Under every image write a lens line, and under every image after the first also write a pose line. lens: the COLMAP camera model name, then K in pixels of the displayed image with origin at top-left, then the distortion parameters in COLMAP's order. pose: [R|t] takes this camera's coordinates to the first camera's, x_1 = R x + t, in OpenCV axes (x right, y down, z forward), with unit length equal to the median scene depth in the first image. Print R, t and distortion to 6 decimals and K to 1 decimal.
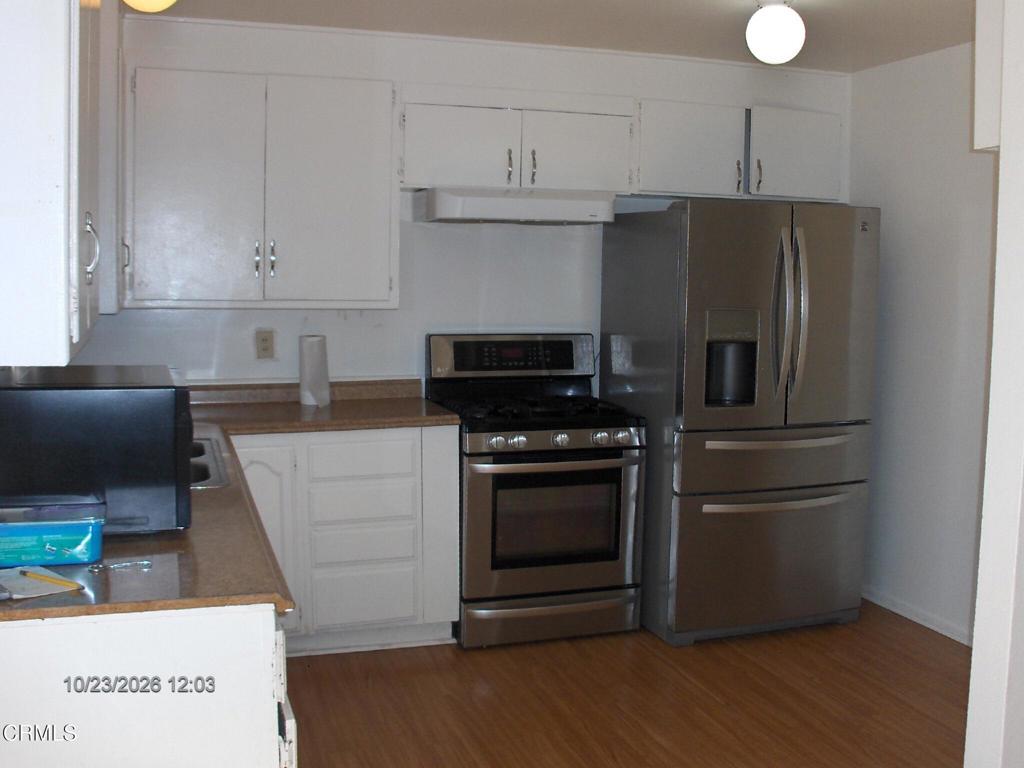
lens RADIAL K [[1087.7, 0, 512.8], [0, 1087.7, 383.4], [0, 0, 1]] dist [-0.132911, 0.000000]
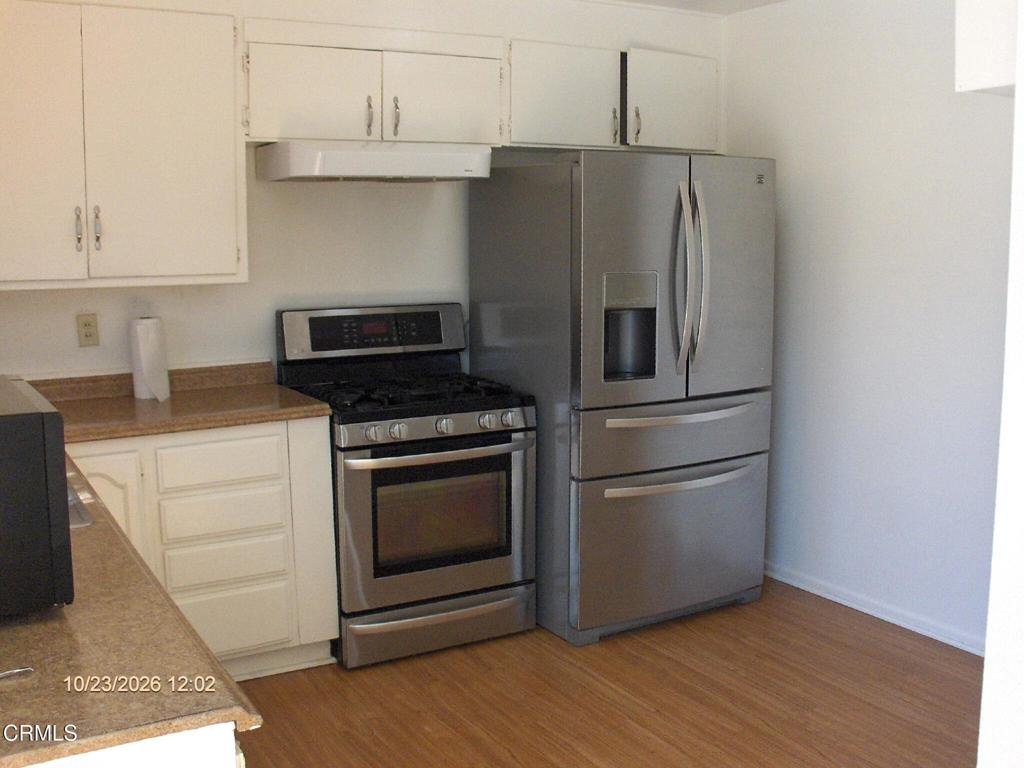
lens RADIAL K [[1087.7, 0, 512.6], [0, 1087.7, 385.3], [0, 0, 1]] dist [-0.132911, 0.000000]
pose [[0.979802, -0.047014, 0.194366, -0.071424], [0.039632, 0.998344, 0.041699, -0.015443], [-0.196004, -0.033153, 0.980042, 0.123137]]
